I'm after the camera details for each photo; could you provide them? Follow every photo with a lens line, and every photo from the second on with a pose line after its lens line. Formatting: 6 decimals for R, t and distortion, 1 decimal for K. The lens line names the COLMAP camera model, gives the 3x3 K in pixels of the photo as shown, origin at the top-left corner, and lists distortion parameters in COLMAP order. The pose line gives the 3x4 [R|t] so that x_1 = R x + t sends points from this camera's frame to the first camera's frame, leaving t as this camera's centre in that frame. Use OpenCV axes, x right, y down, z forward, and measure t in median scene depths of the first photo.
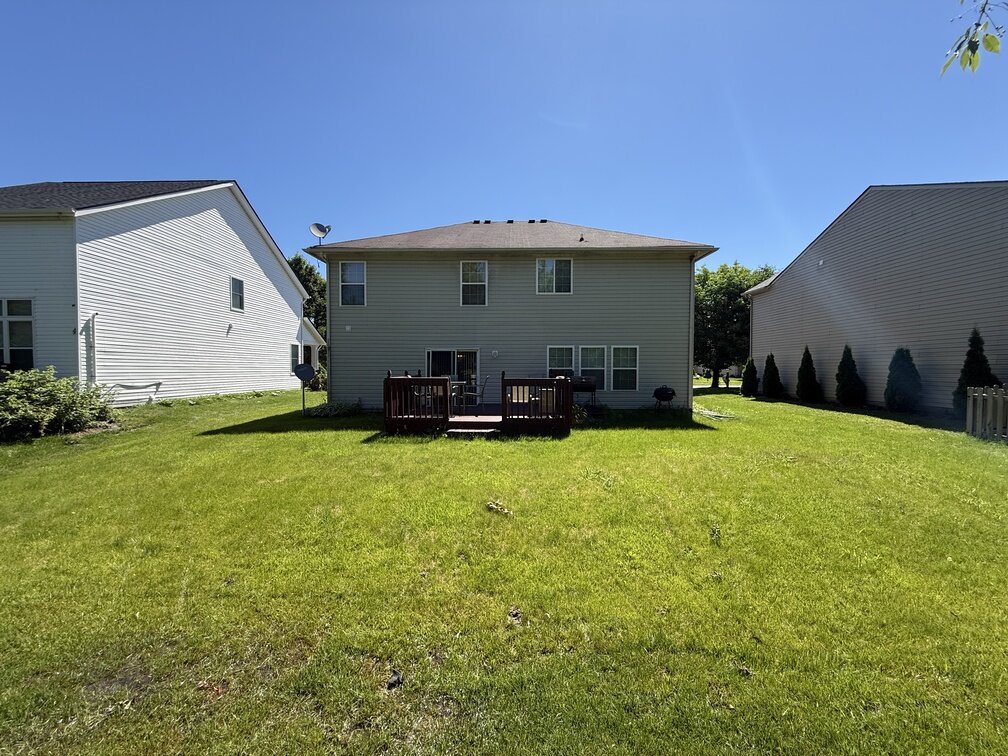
lens RADIAL K [[401.3, 0, 503.8], [0, 401.3, 379.5], [0, 0, 1]] dist [0.001449, -0.000144]
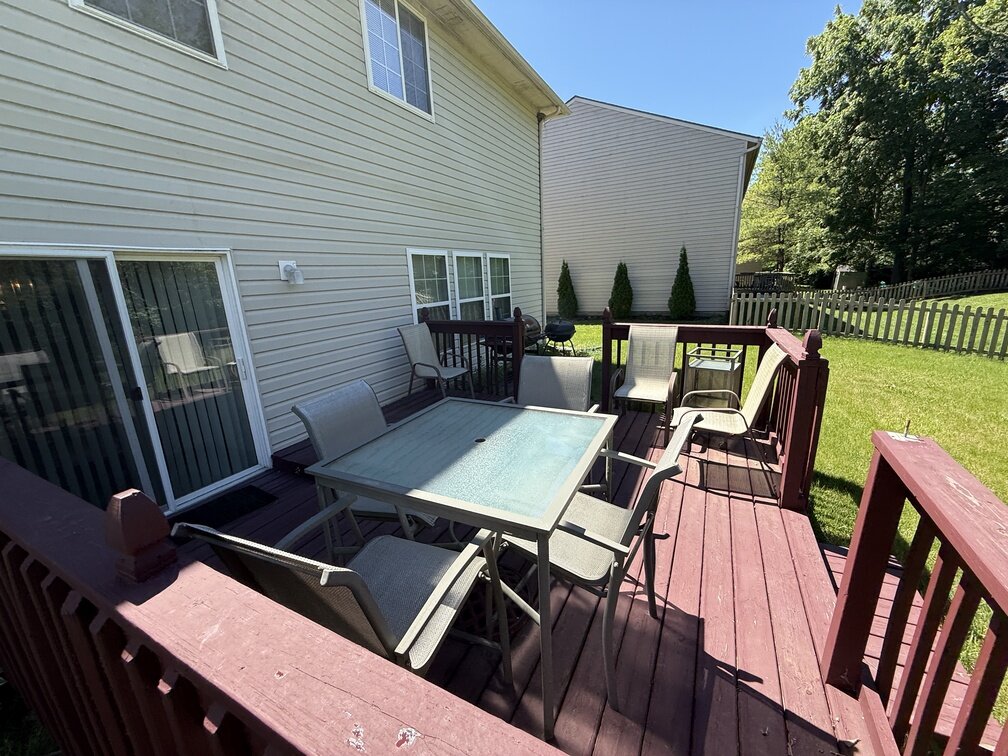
lens RADIAL K [[401.3, 0, 502.7], [0, 401.3, 380.8], [0, 0, 1]] dist [0.001449, -0.000144]
pose [[0.439059, -0.245645, 0.864225, -0.221796], [0.068267, 0.968239, 0.240527, -0.047558], [-0.895861, -0.046608, 0.441883, 0.740189]]
